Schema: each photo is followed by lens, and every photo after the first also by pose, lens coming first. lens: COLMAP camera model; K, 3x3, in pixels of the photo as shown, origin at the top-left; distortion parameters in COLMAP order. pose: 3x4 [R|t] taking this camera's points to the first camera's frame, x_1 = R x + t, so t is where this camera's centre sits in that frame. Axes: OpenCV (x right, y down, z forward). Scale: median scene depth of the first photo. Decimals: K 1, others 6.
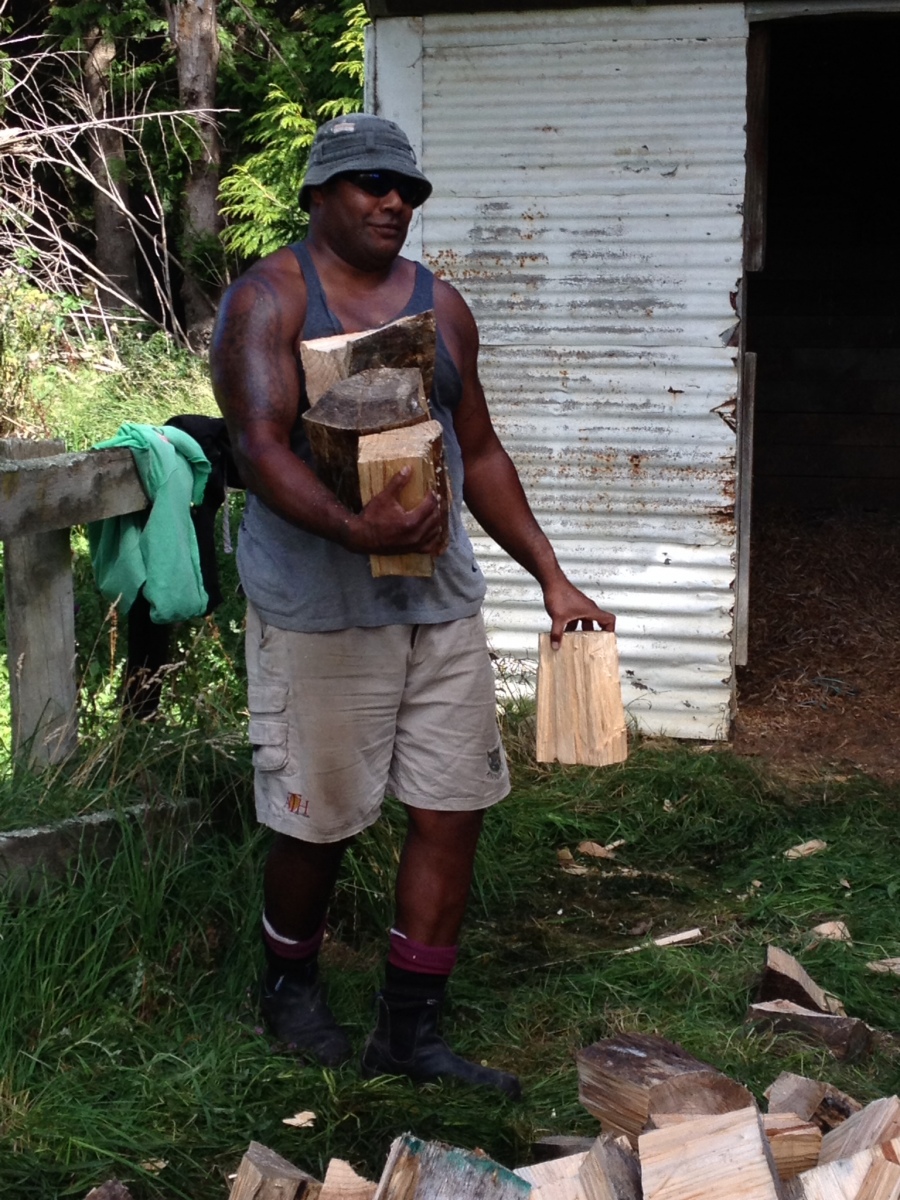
lens RADIAL K [[2379.0, 0, 495.0], [0, 2379.0, 569.9], [0, 0, 1]] dist [0.174648, 0.171639]
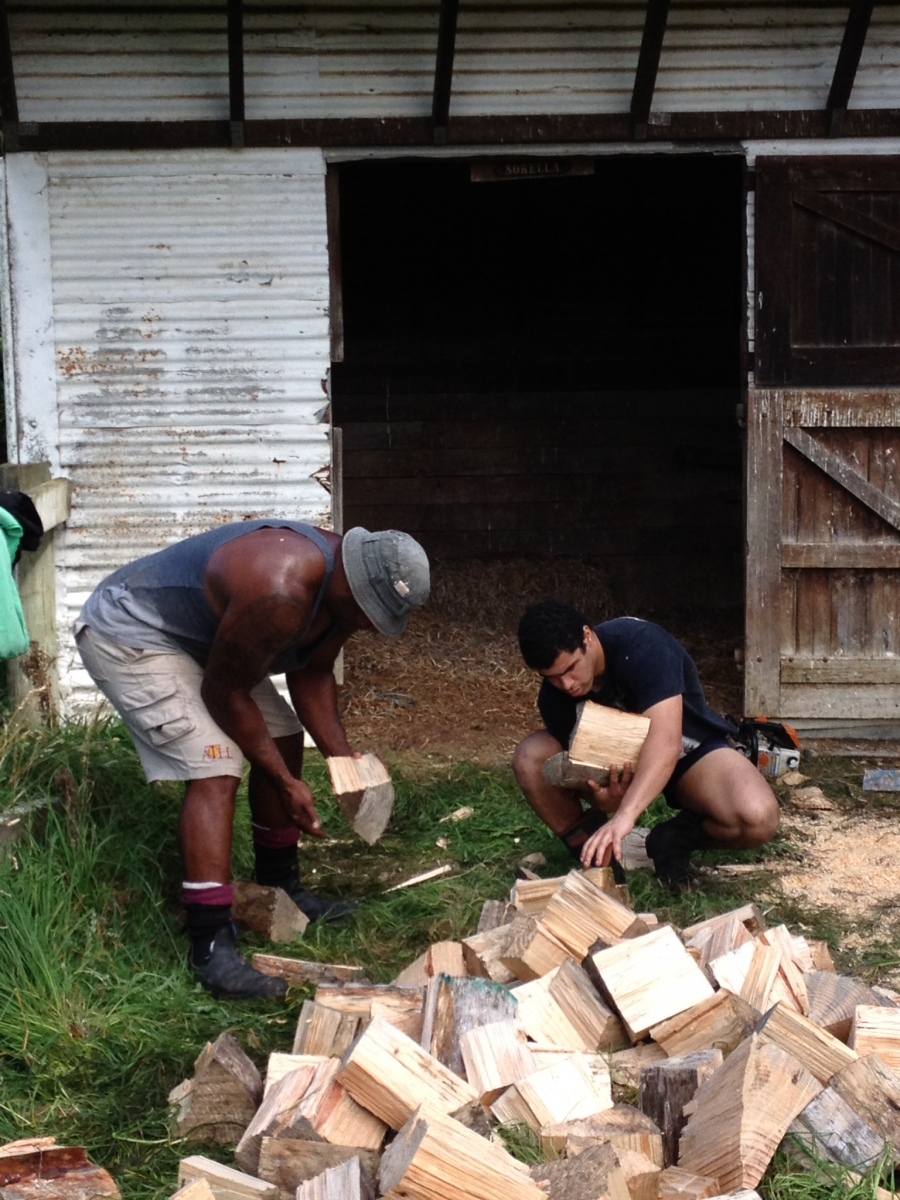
lens RADIAL K [[2379.0, 0, 495.0], [0, 2379.0, 569.9], [0, 0, 1]] dist [0.174648, 0.171639]
pose [[0.942446, -0.049725, 0.330641, -0.223739], [0.060416, 0.997928, -0.022130, 0.013550], [-0.328855, 0.040832, 0.943497, -0.176862]]
